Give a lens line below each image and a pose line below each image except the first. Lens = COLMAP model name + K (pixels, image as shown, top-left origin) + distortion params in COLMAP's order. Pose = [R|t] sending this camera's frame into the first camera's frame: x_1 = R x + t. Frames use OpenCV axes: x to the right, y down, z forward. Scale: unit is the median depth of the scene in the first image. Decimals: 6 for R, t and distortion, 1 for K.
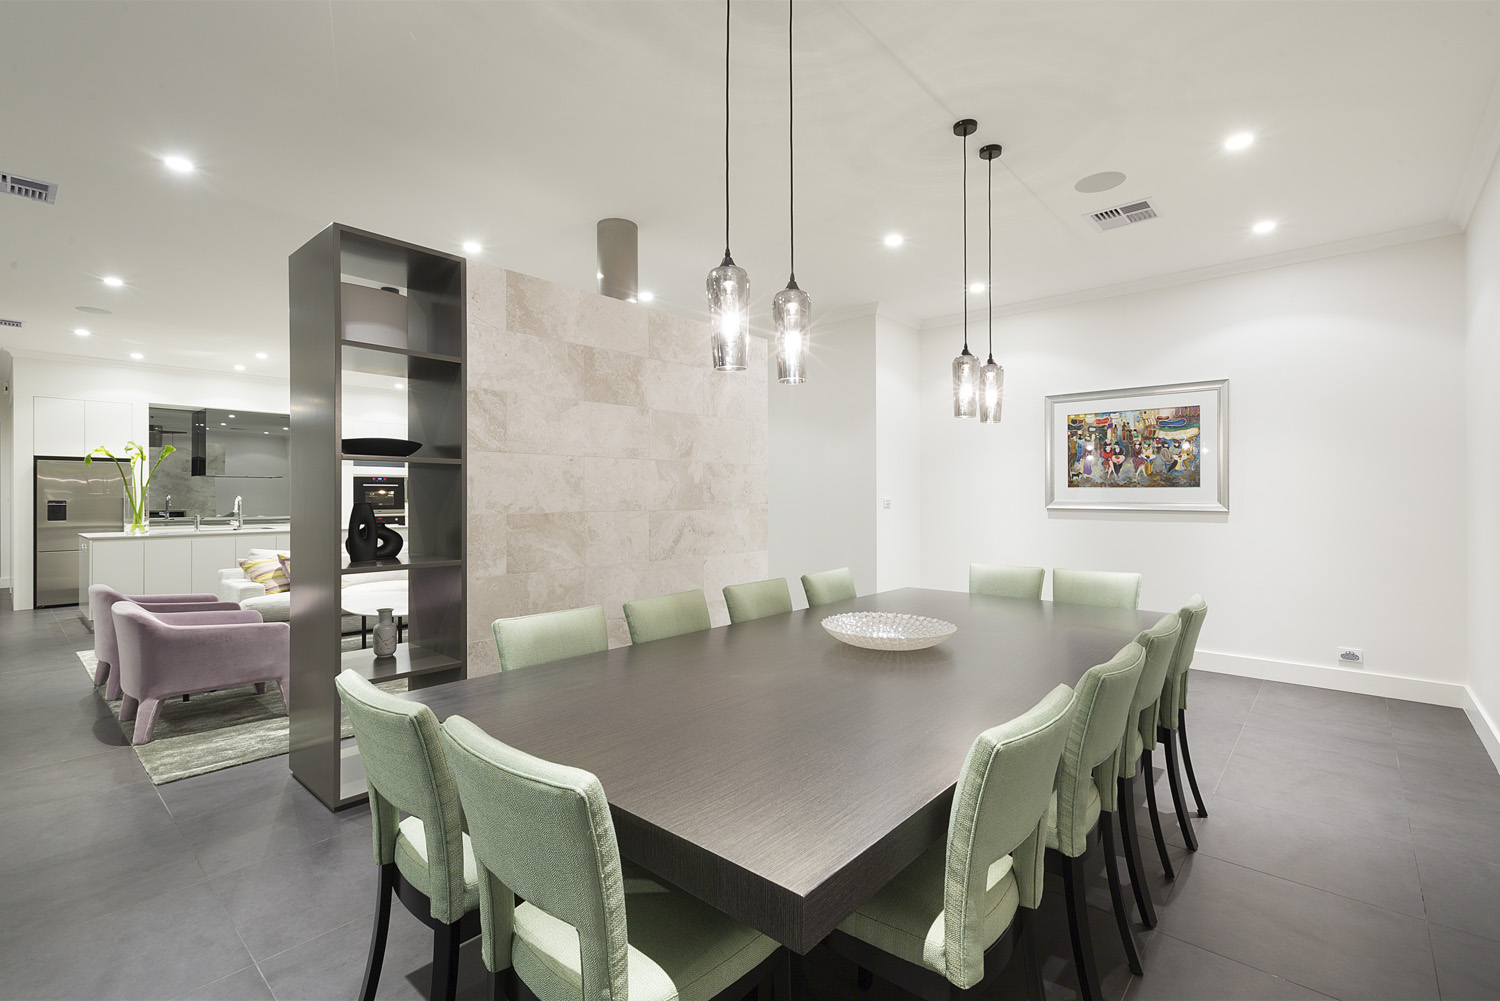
lens RADIAL K [[679.8, 0, 747.6], [0, 679.8, 503.6], [0, 0, 1]] dist [-0.001618, -0.000153]
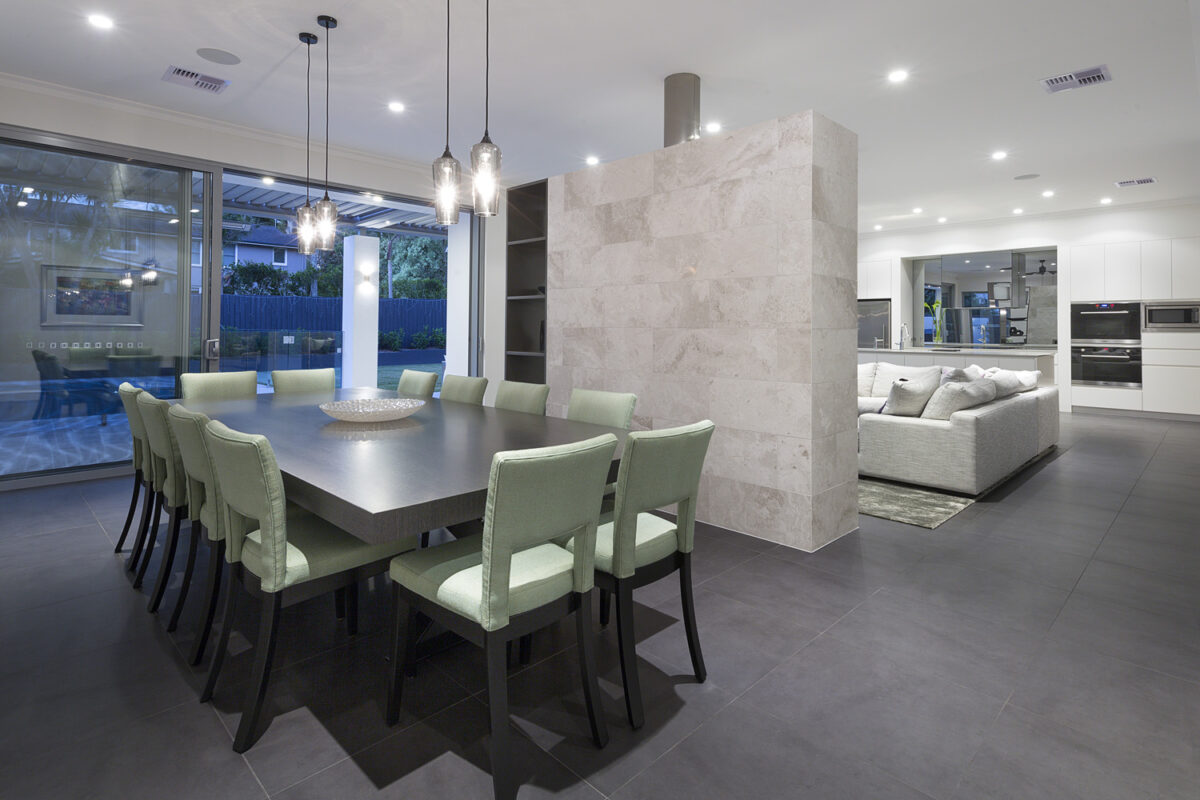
lens RADIAL K [[625.8, 0, 613.4], [0, 625.8, 315.7], [0, 0, 1]] dist [0.030853, 0.001950]
pose [[-0.054729, -0.010517, -0.998446, 0.934441], [-0.009438, 0.999905, -0.010015, 0.001221], [0.998457, 0.008876, -0.054823, 1.018147]]
